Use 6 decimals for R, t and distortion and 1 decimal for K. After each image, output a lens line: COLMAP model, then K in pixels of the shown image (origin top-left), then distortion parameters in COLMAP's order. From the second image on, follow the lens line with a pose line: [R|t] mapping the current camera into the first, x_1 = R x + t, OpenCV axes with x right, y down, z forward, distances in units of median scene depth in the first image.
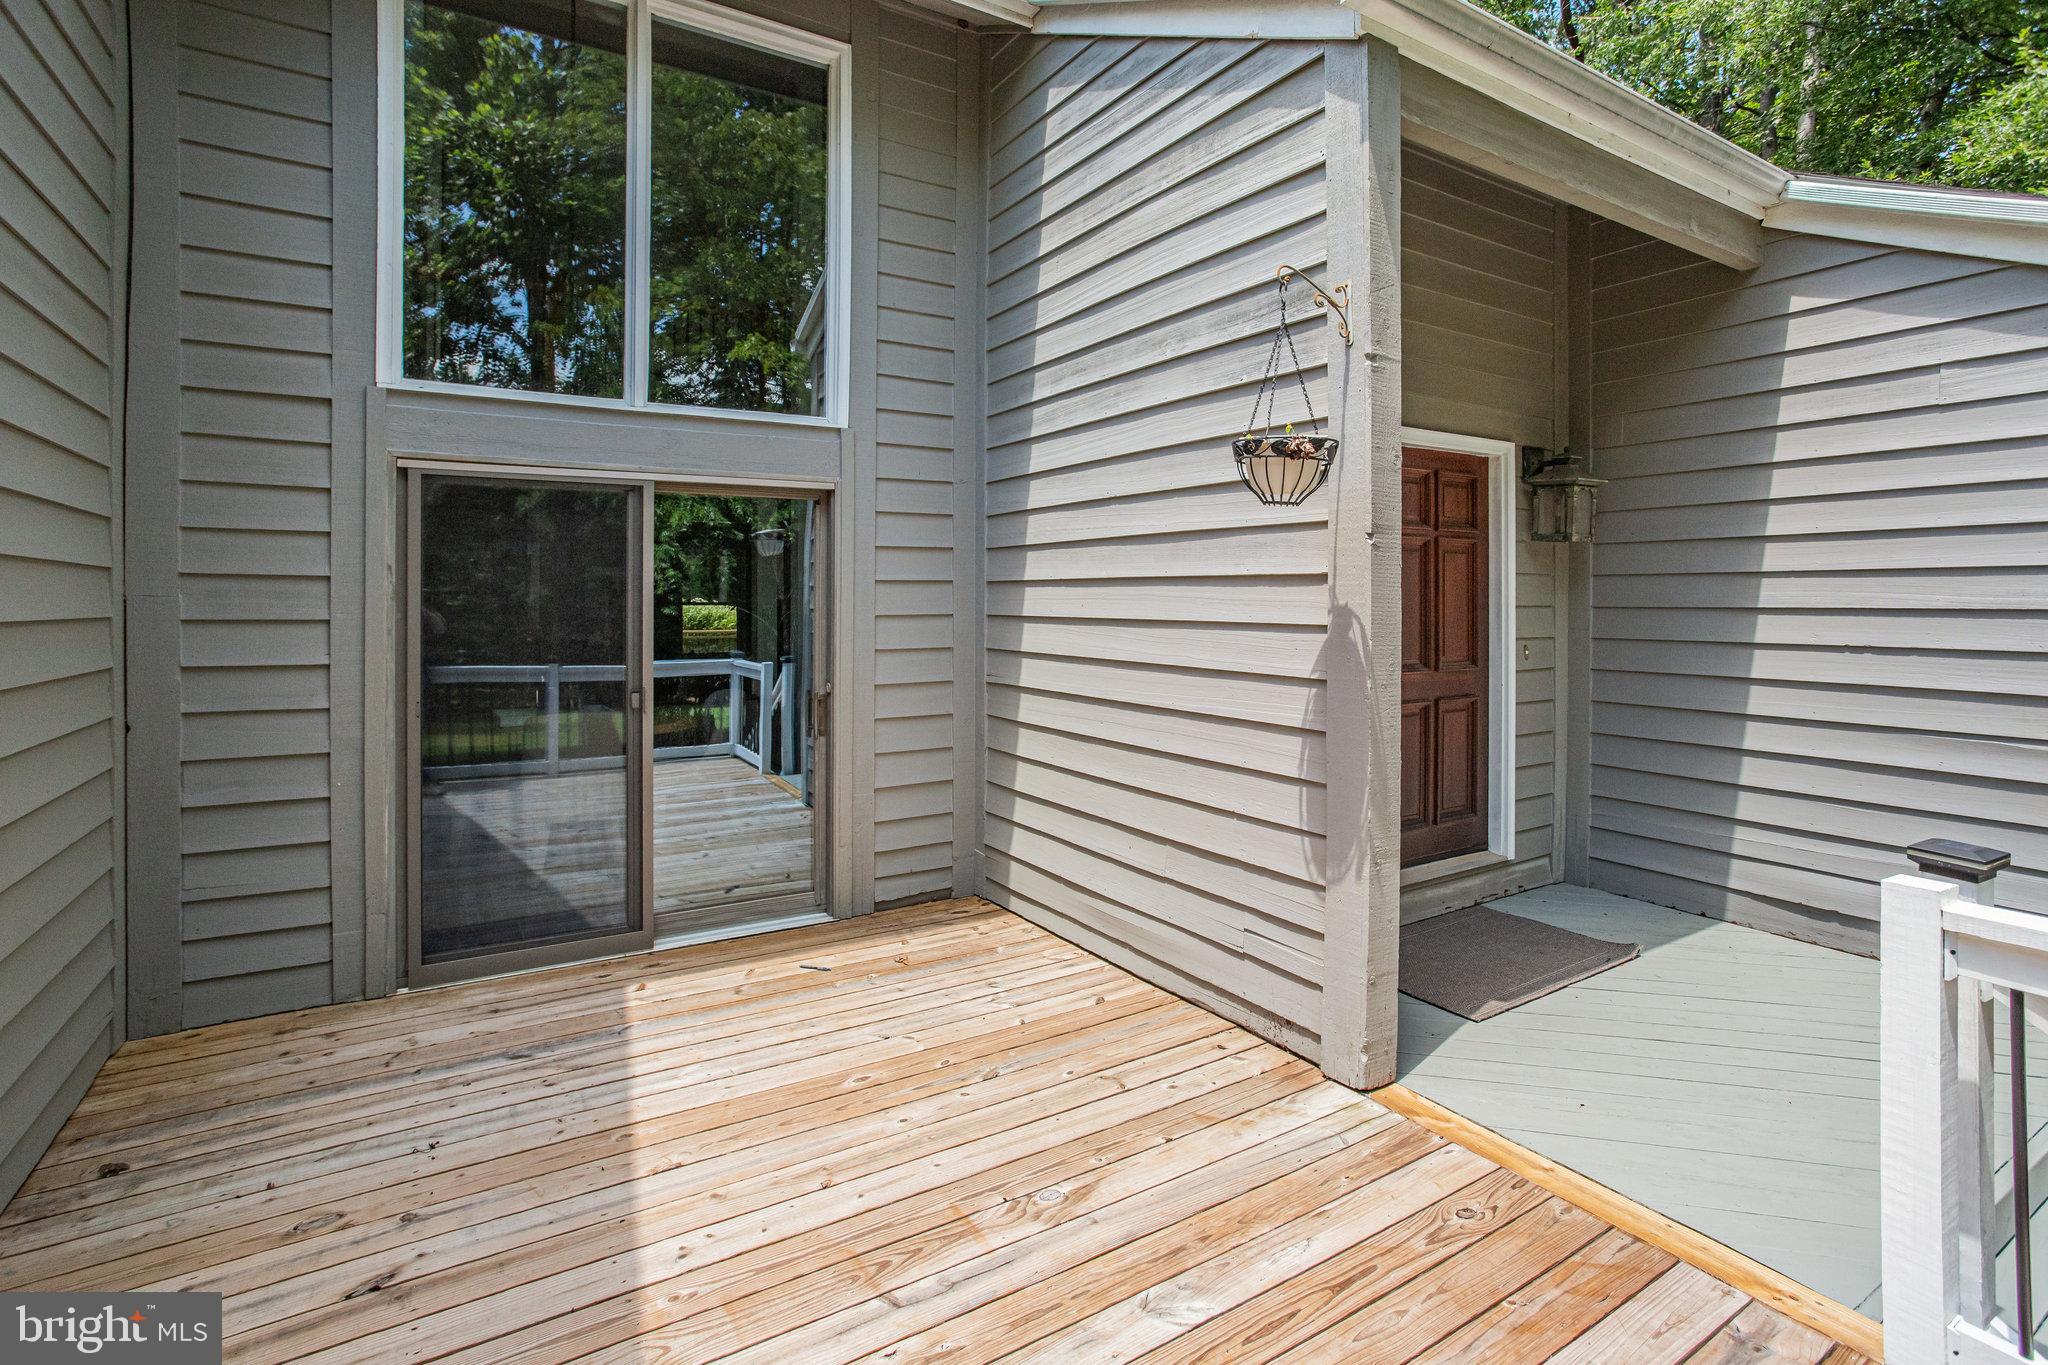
lens RADIAL K [[1014.3, 0, 1019.1], [0, 1014.3, 598.1], [0, 0, 1]] dist [-0.026850, 0.000109]
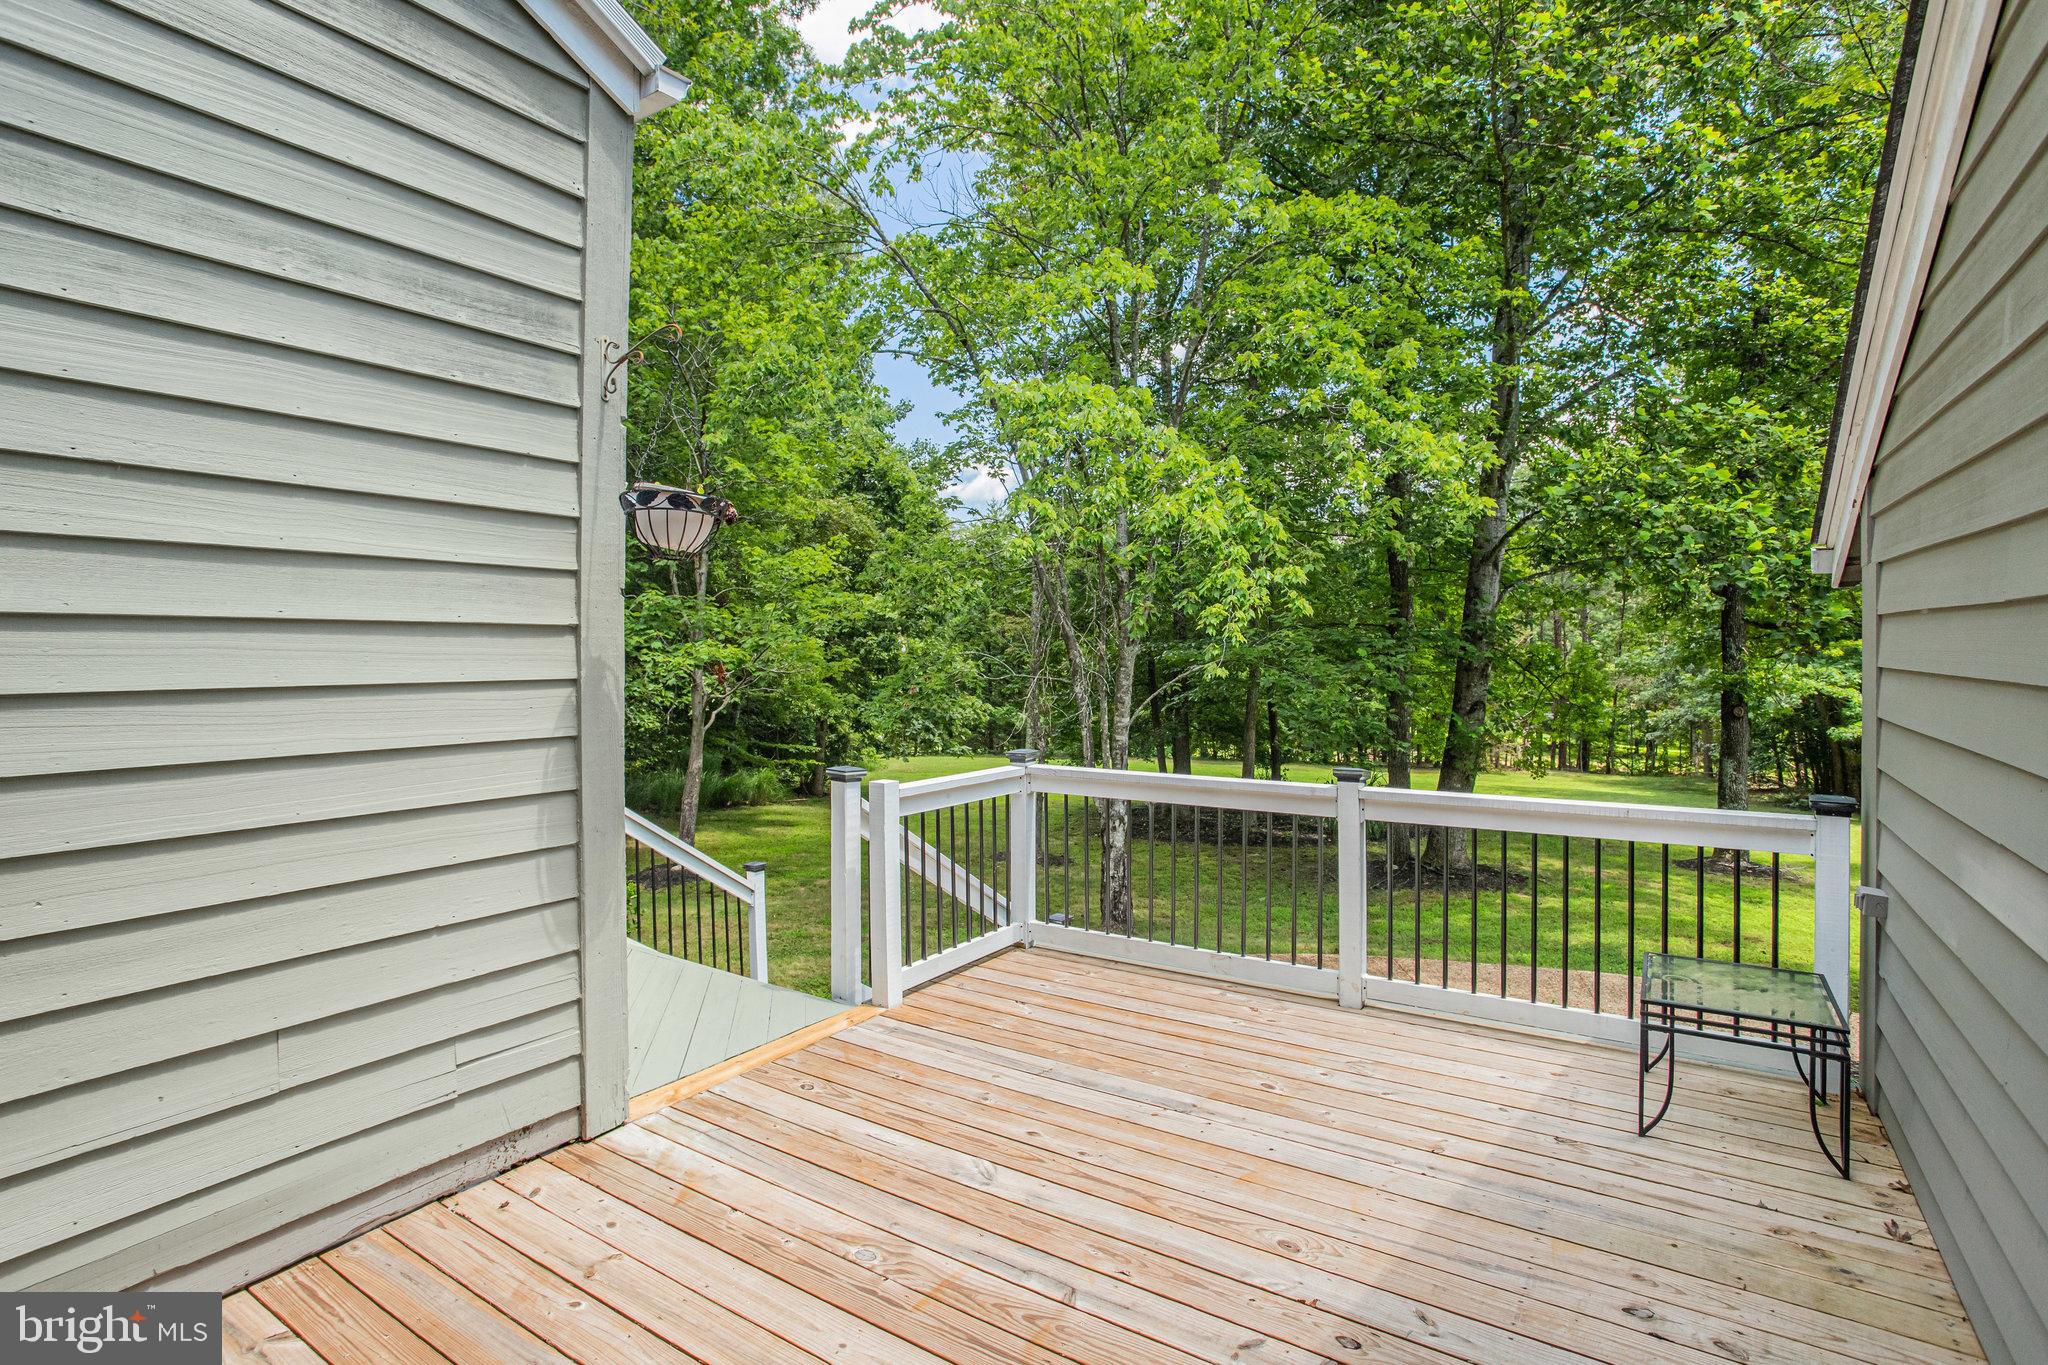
lens RADIAL K [[987.8, 0, 1019.7], [0, 987.8, 647.6], [0, 0, 1]] dist [-0.040182, -0.000017]
pose [[-0.415697, -0.001614, 0.909502, -0.818150], [0.000931, 0.999997, 0.002200, -0.004194], [-0.909503, 0.001761, -0.415694, 1.144892]]
